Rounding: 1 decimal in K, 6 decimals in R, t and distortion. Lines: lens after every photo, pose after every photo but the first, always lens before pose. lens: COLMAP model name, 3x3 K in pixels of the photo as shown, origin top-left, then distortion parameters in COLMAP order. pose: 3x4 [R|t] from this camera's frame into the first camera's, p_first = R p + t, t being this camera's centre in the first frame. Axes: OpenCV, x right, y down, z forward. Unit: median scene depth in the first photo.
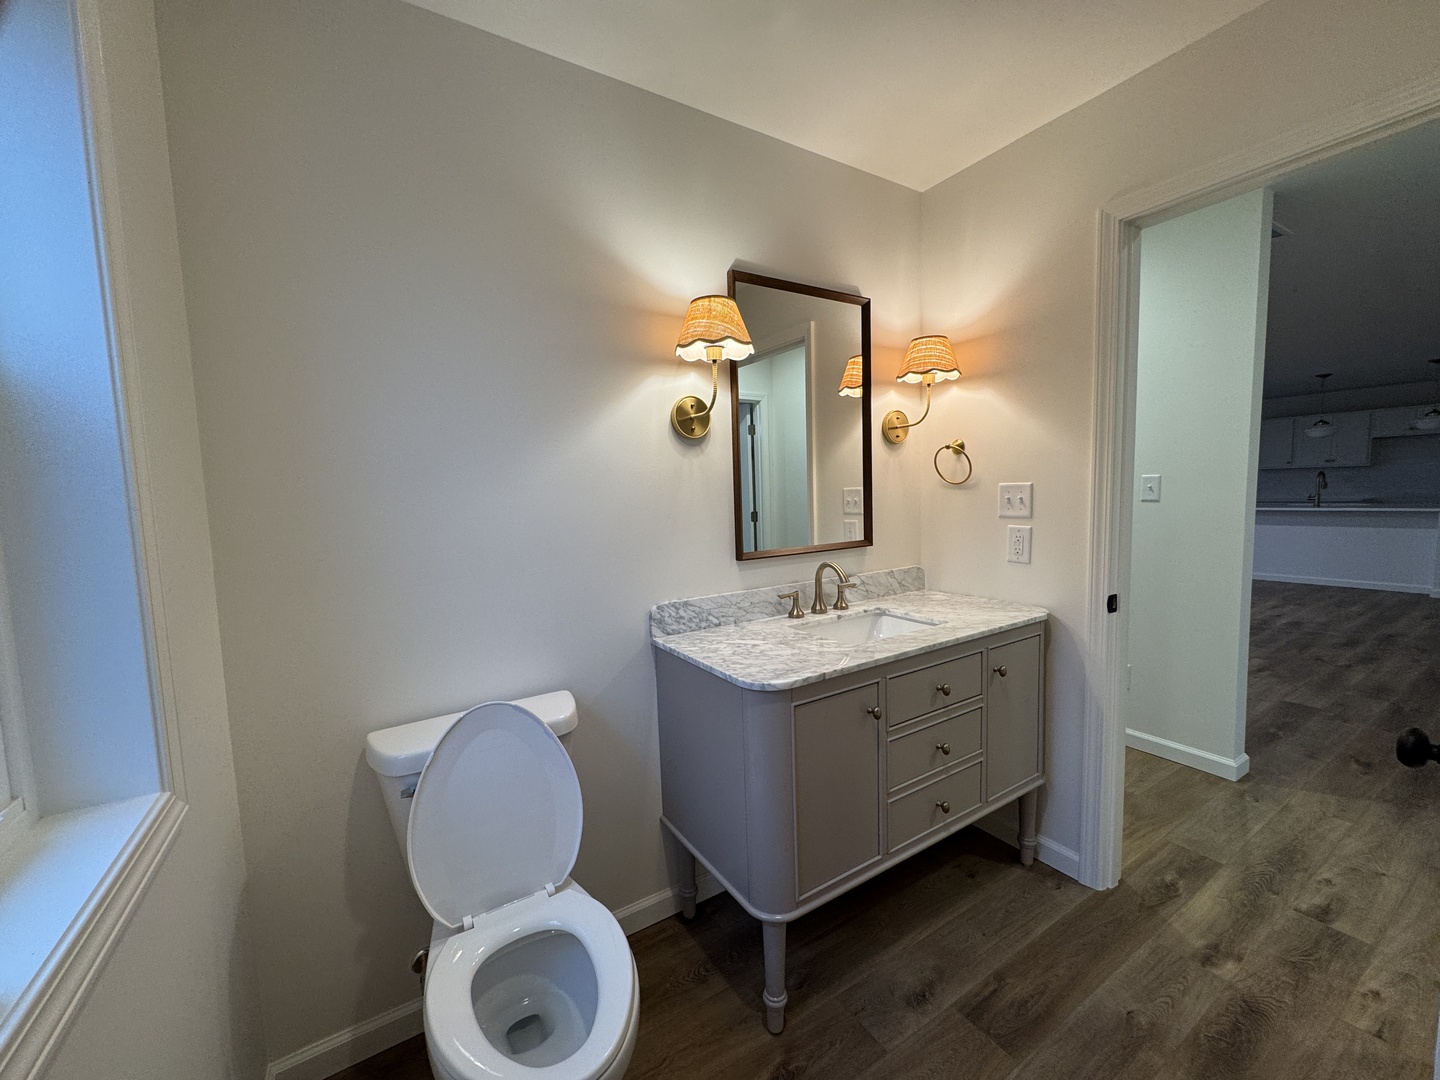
lens RADIAL K [[571.0, 0, 720.0], [0, 571.0, 540.0], [0, 0, 1]] dist [-0.003561, 0.000283]
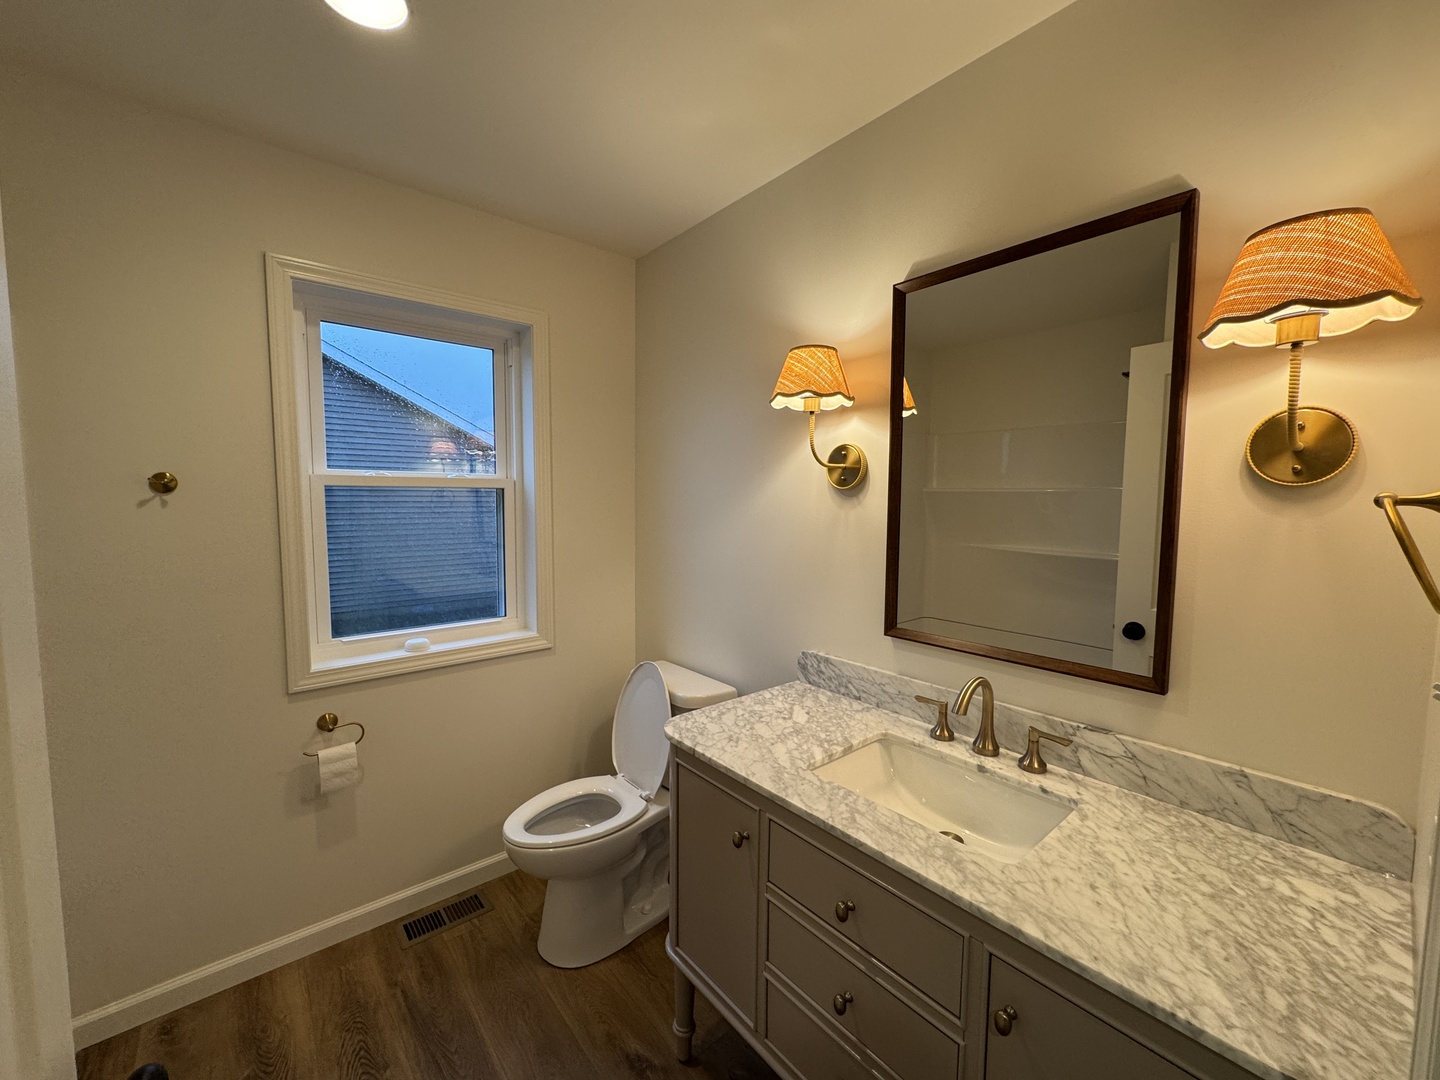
lens RADIAL K [[571.0, 0, 720.0], [0, 571.0, 540.0], [0, 0, 1]] dist [-0.003561, 0.000283]
pose [[0.142496, 0.108086, -0.983876, 0.835462], [-0.095752, 0.990863, 0.094985, -0.162585], [0.985153, 0.080673, 0.151543, 0.656865]]
